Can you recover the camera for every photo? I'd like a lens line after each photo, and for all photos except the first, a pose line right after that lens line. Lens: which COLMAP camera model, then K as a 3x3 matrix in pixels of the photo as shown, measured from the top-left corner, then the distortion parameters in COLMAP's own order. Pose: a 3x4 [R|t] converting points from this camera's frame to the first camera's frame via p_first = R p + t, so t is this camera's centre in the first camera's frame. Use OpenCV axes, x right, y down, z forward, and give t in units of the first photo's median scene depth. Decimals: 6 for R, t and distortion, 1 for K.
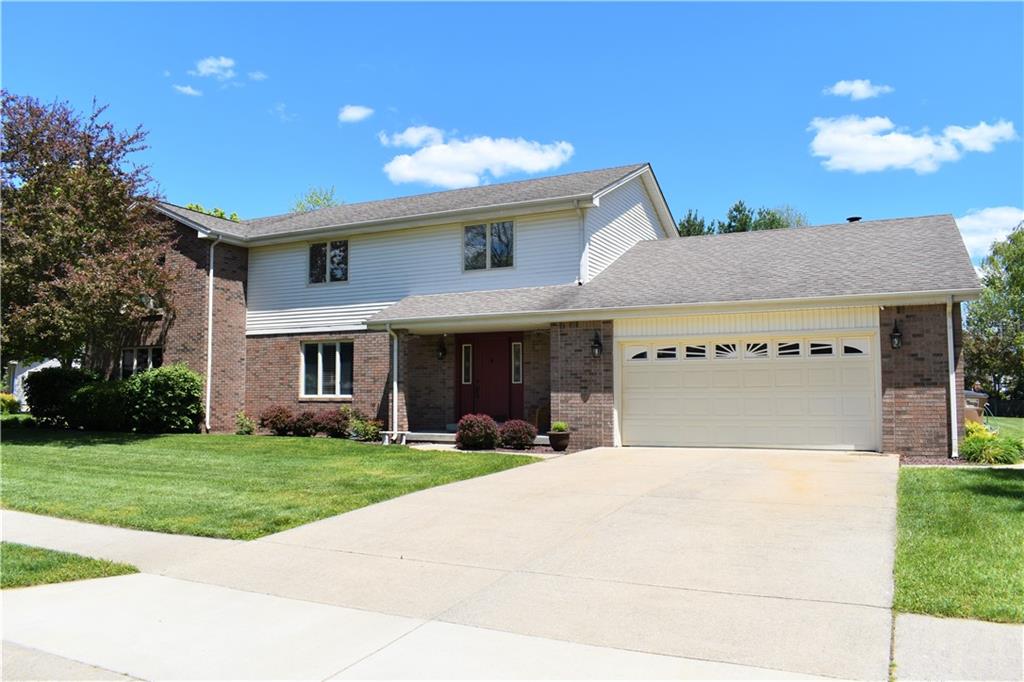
lens RADIAL K [[789.7, 0, 510.3], [0, 789.7, 291.9], [0, 0, 1]] dist [-0.103062, 0.000424]
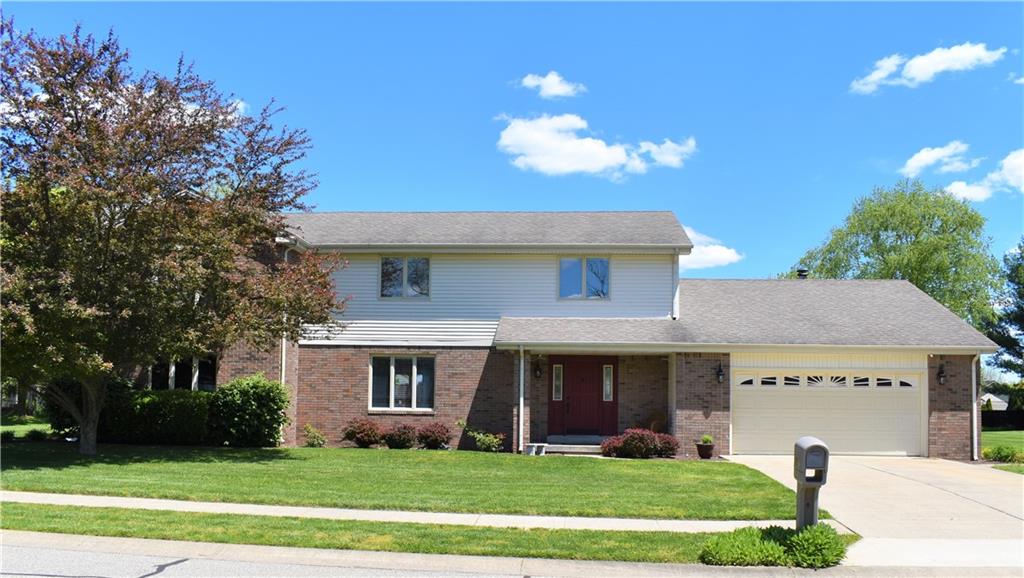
lens RADIAL K [[895.5, 0, 512.0], [0, 895.5, 289.0], [0, 0, 1]] dist [-0.088384, -0.006248]
pose [[0.919435, 0.066825, 0.387522, -0.653300], [-0.068429, 0.997609, -0.009676, -0.024984], [-0.387243, -0.017621, 0.921809, -0.144405]]
